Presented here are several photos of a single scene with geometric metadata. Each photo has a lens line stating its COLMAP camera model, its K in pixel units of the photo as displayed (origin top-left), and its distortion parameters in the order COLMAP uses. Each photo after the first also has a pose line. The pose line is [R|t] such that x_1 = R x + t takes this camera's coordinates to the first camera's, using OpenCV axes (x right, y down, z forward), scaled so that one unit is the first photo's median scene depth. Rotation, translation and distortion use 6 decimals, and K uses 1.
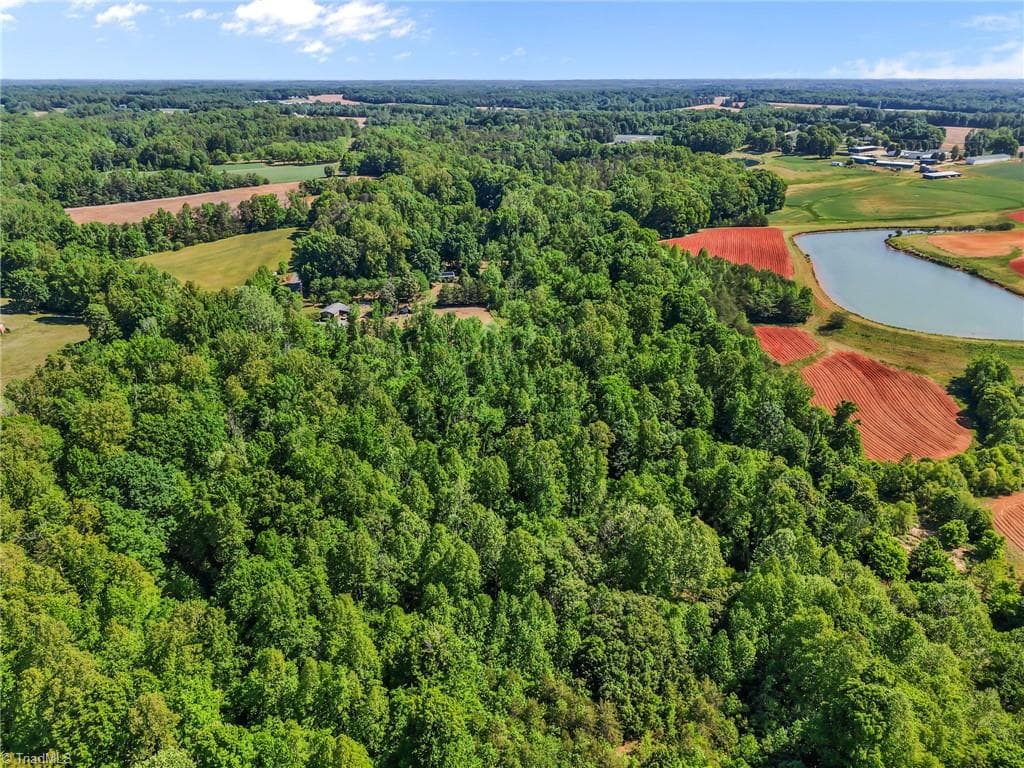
lens RADIAL K [[704.6, 0, 528.9], [0, 704.6, 376.7], [0, 0, 1]] dist [0.033237, -0.024705]
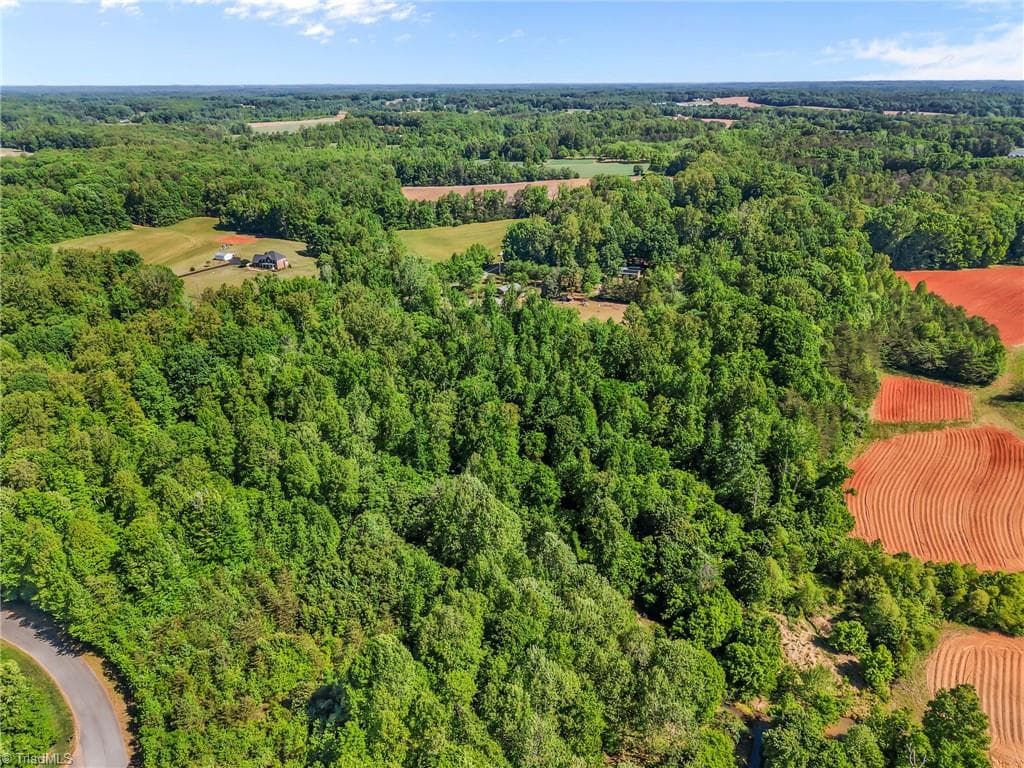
lens RADIAL K [[704.6, 0, 510.4], [0, 704.6, 382.5], [0, 0, 1]] dist [0.033237, -0.024705]
pose [[0.840851, 0.210570, -0.498628, 0.218090], [-0.208689, 0.976121, 0.060296, -0.012628], [0.499417, 0.053359, 0.864717, 0.034623]]
